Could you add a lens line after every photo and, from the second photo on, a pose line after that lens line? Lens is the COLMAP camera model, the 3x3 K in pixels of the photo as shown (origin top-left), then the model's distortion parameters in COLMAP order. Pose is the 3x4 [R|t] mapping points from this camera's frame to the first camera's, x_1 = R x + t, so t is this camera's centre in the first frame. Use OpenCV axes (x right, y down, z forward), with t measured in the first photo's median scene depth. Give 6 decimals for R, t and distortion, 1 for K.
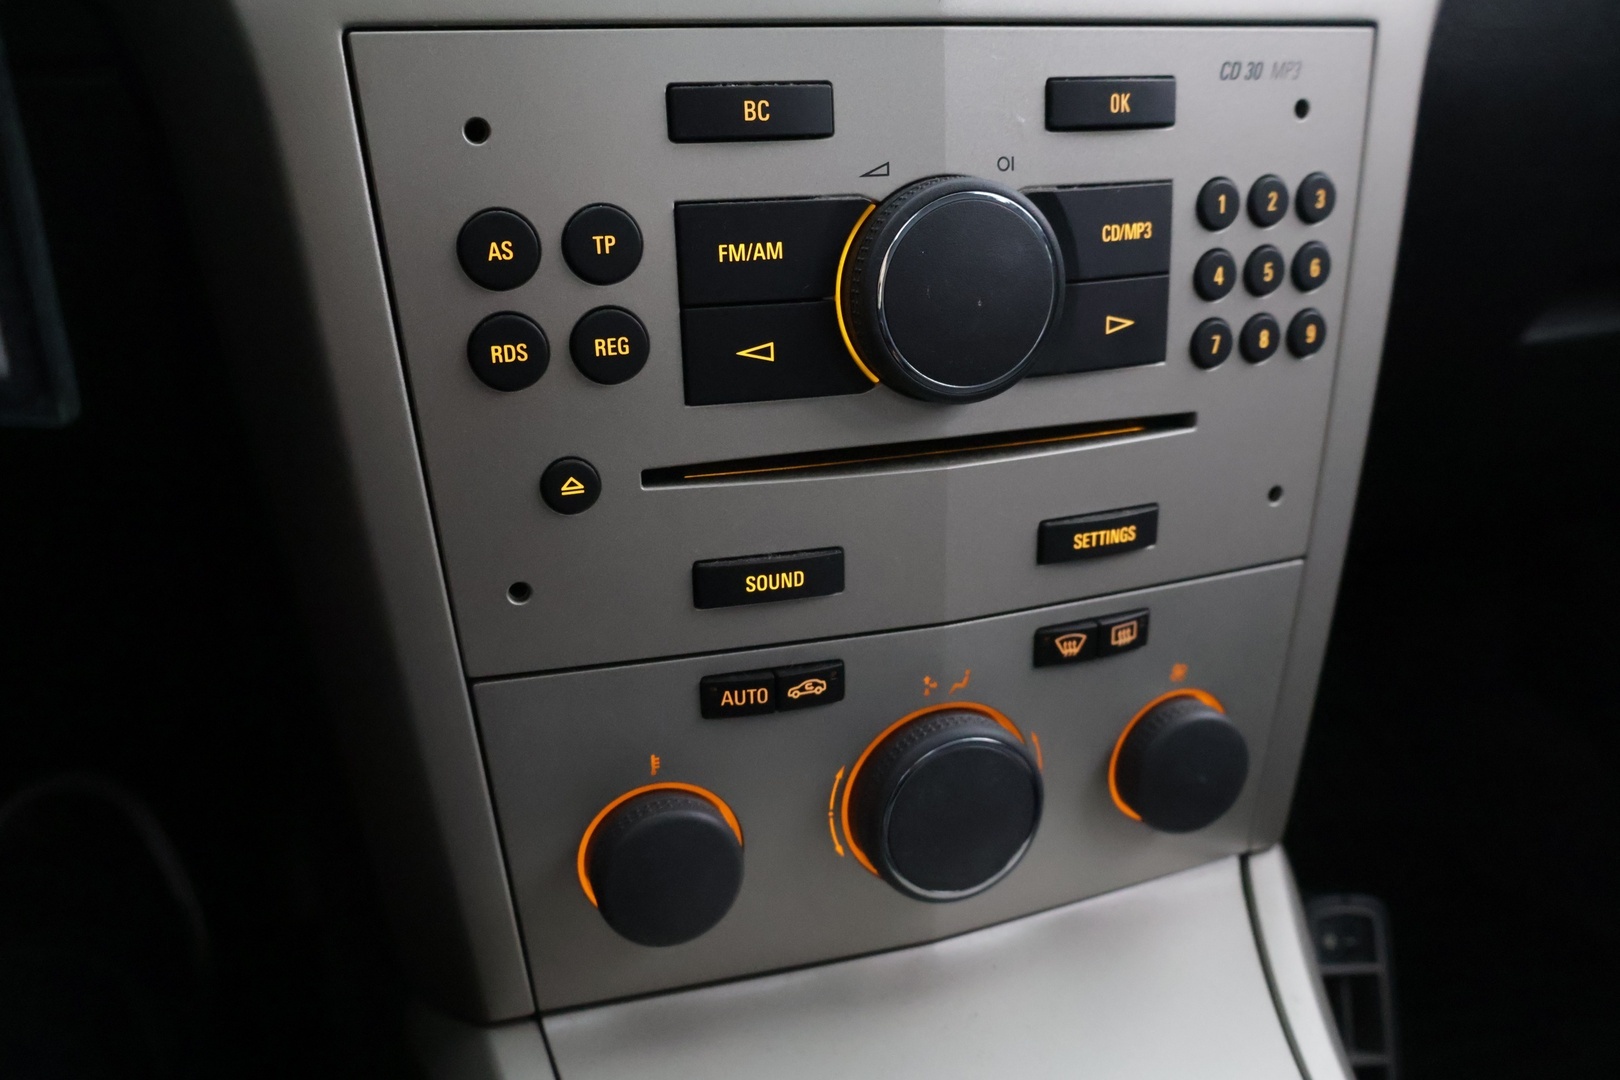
lens RADIAL K [[1352.0, 0, 807.9], [0, 1352.0, 540.0], [0, 0, 1]] dist [-0.003367, -0.001264]
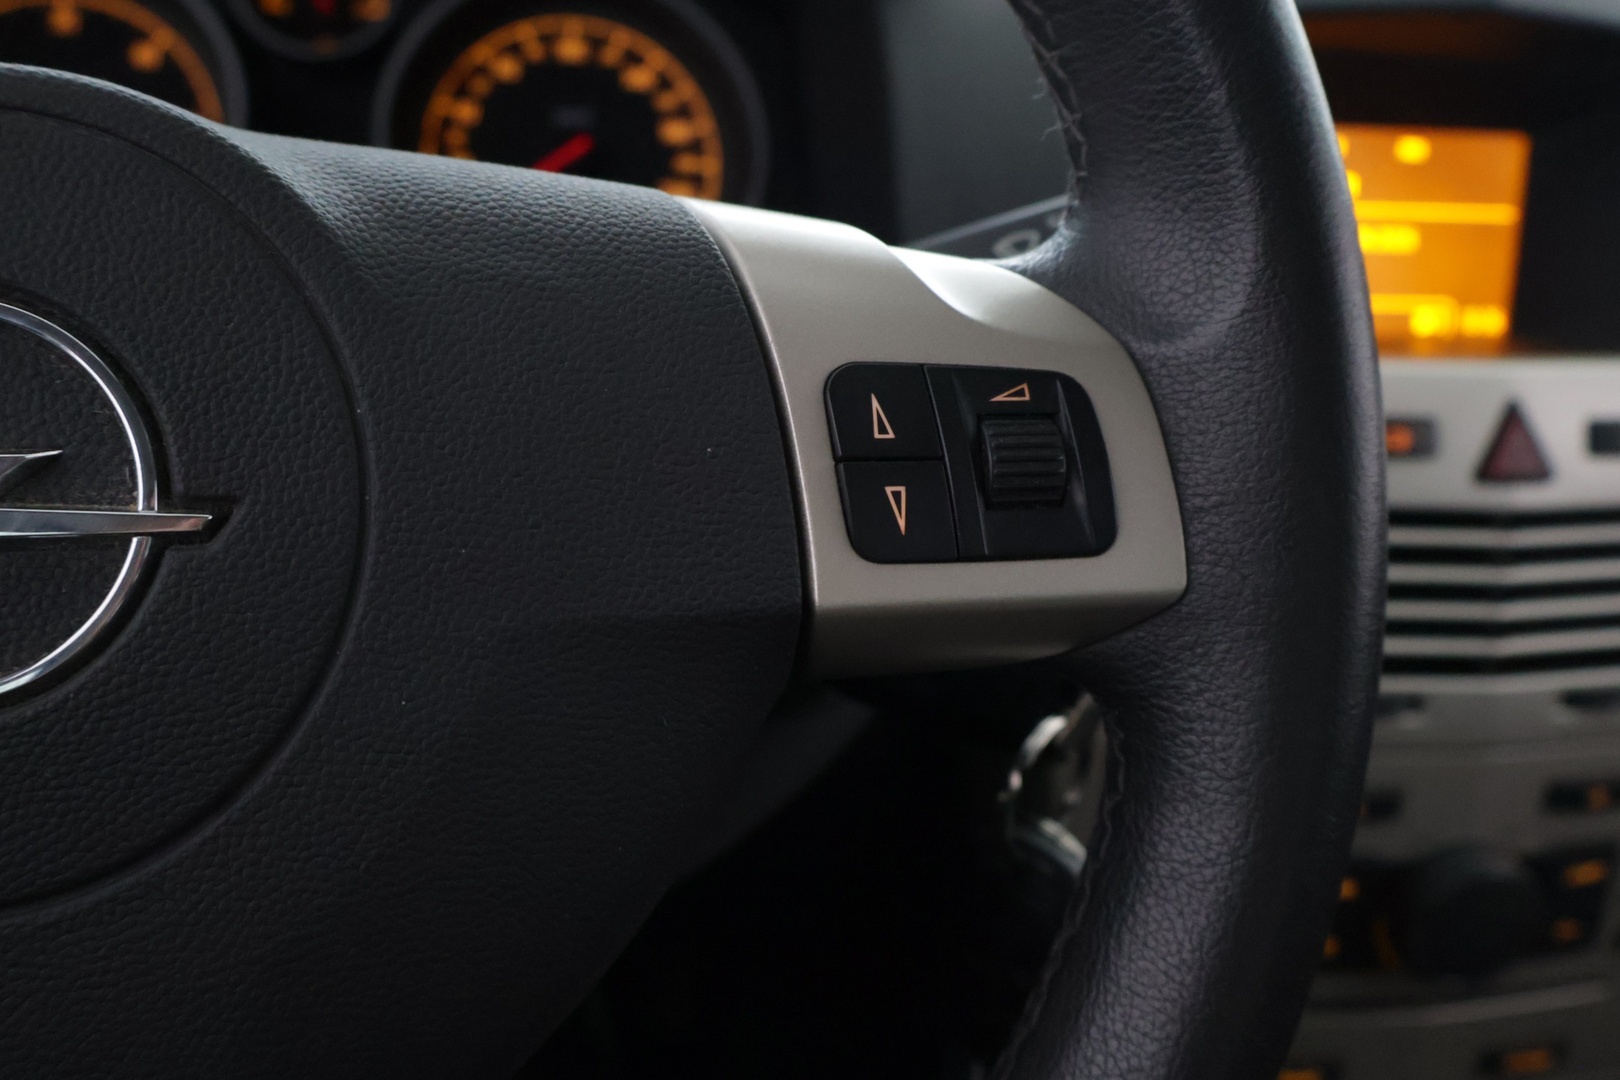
lens RADIAL K [[1608.5, 0, 800.2], [0, 1608.5, 533.7], [0, 0, 1]] dist [-0.002200, 0.000000]
pose [[0.986832, 0.131896, -0.093627, -0.444460], [-0.125762, 0.989681, 0.068671, -0.570104], [0.101718, -0.055992, 0.993236, -0.696754]]
